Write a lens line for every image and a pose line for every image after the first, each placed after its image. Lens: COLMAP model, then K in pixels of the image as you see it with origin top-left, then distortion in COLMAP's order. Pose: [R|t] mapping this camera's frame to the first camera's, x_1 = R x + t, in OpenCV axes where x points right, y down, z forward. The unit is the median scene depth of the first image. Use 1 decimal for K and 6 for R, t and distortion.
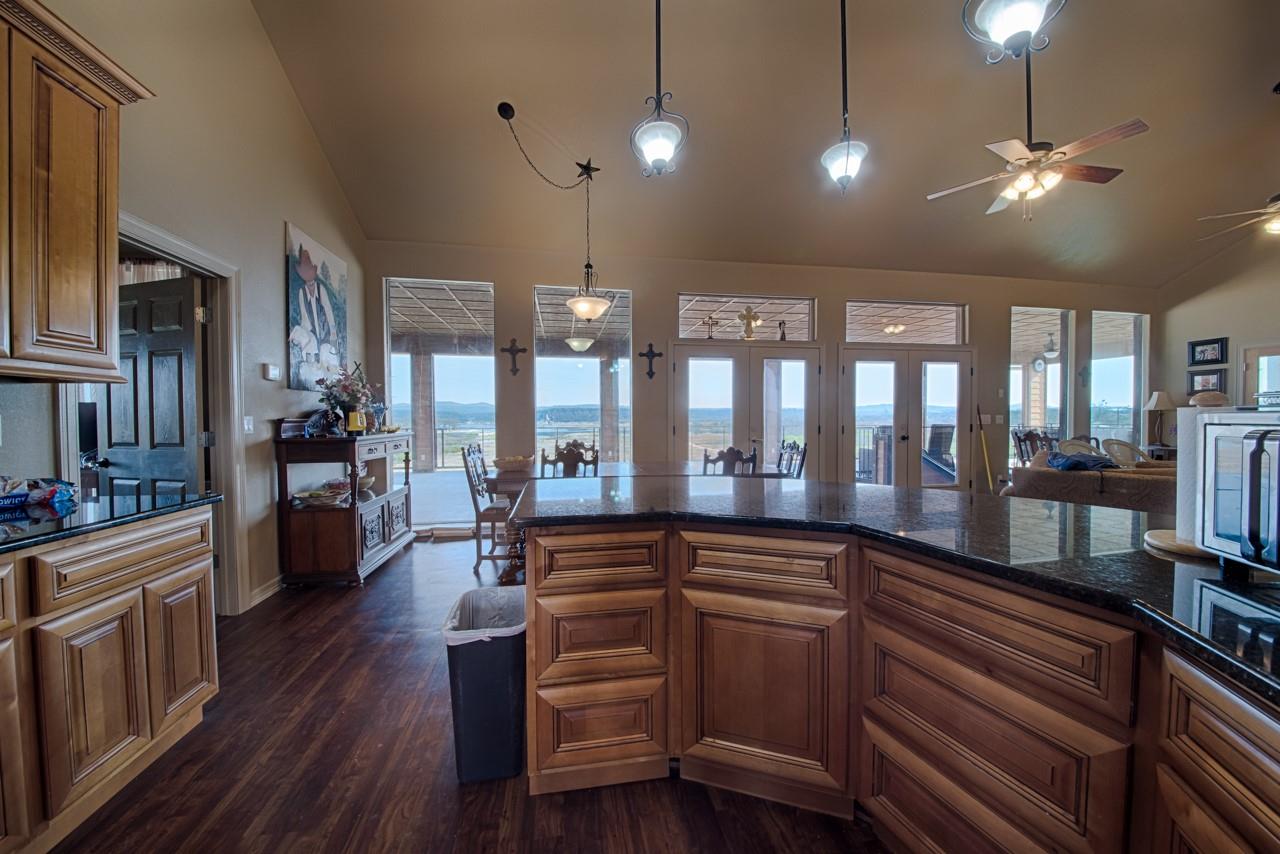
lens RADIAL K [[452.0, 0, 642.3], [0, 452.0, 429.0], [0, 0, 1]] dist [-0.007655, -0.000161]
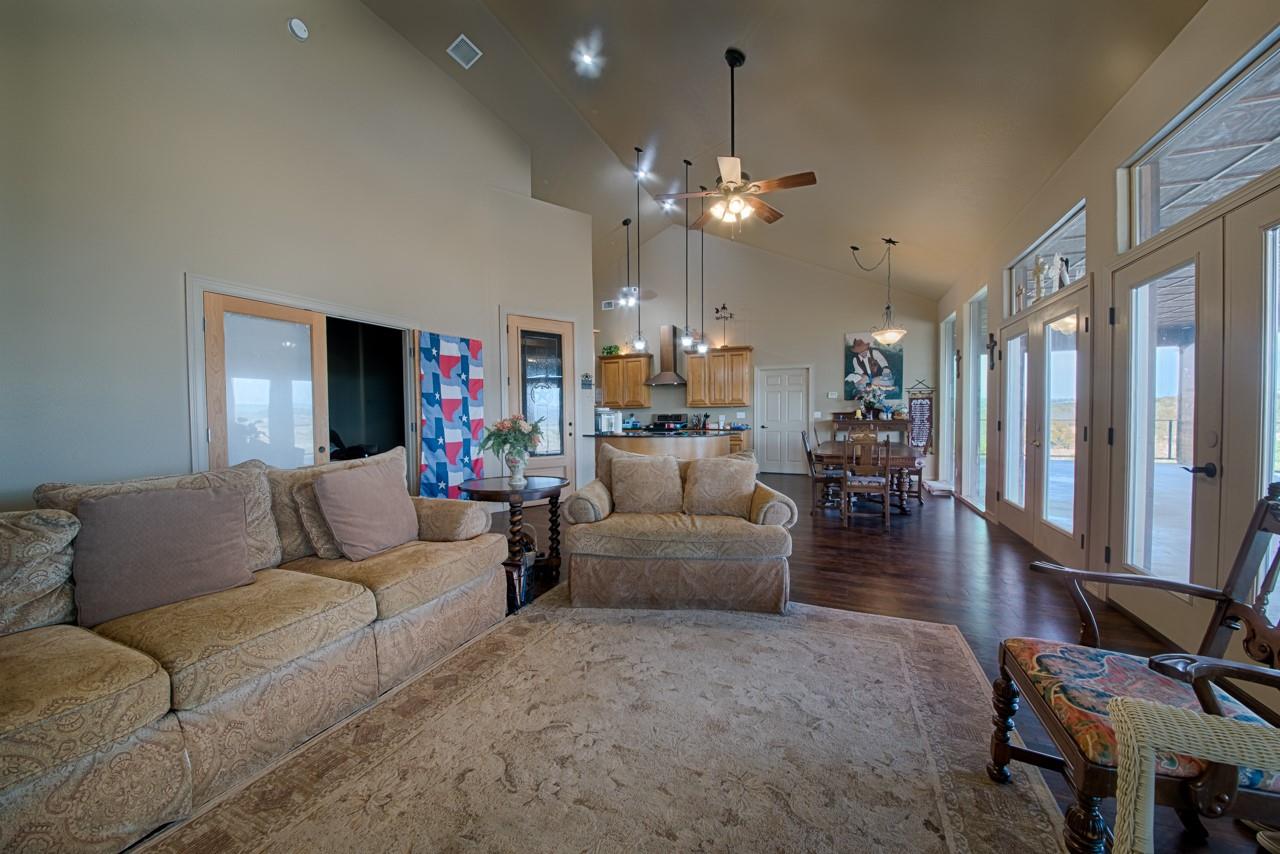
lens RADIAL K [[452.0, 0, 648.2], [0, 452.0, 424.9], [0, 0, 1]] dist [-0.007655, -0.000161]
pose [[-0.536060, 0.026660, -0.843759, 1.498662], [-0.010964, 0.999197, 0.038536, -0.030012], [0.844108, 0.029909, -0.535338, 1.111312]]
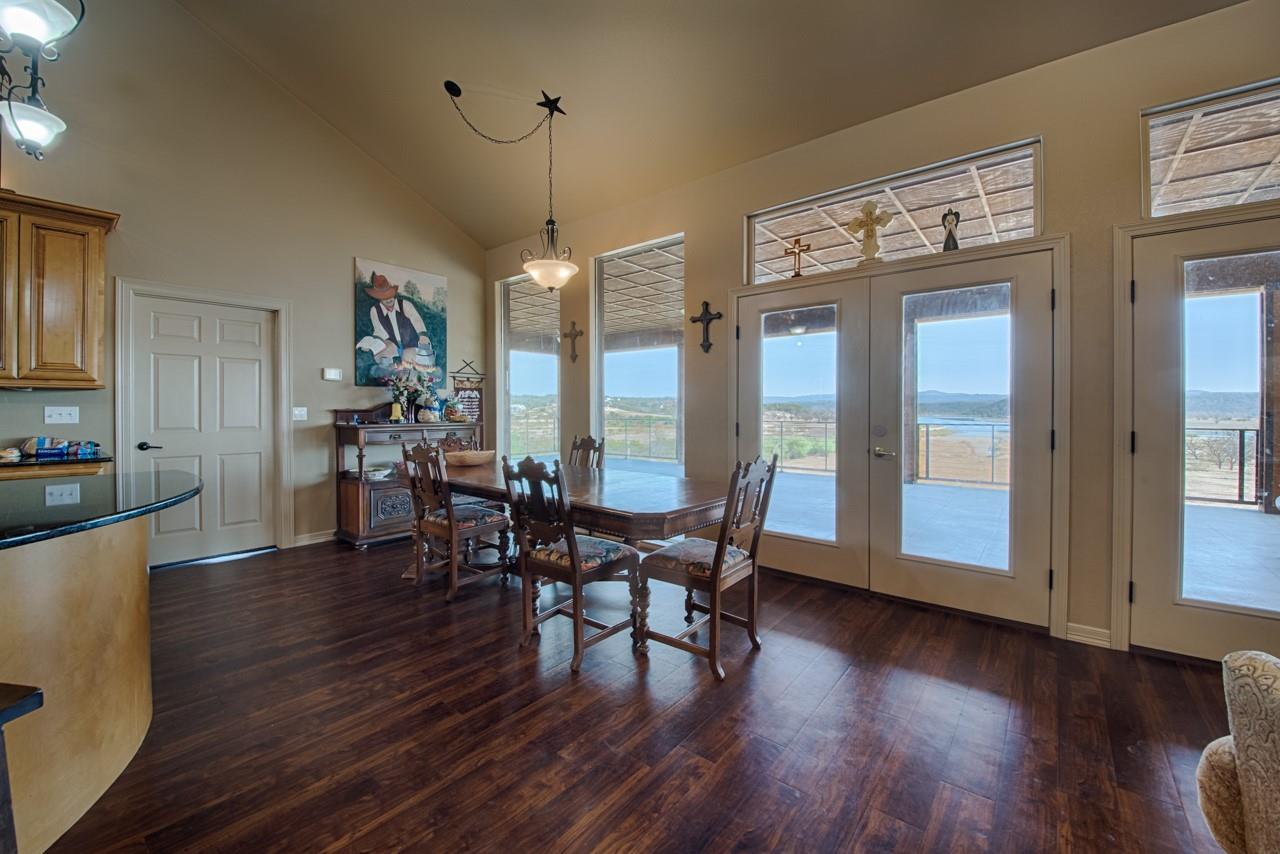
lens RADIAL K [[498.8, 0, 636.5], [0, 498.8, 416.4], [0, 0, 1]] dist [-0.001661, -0.000178]
pose [[0.660398, 0.013144, -0.750801, 0.645212], [-0.020291, 0.999794, -0.000345, -0.014118], [0.750642, 0.015463, 0.660528, 0.514876]]
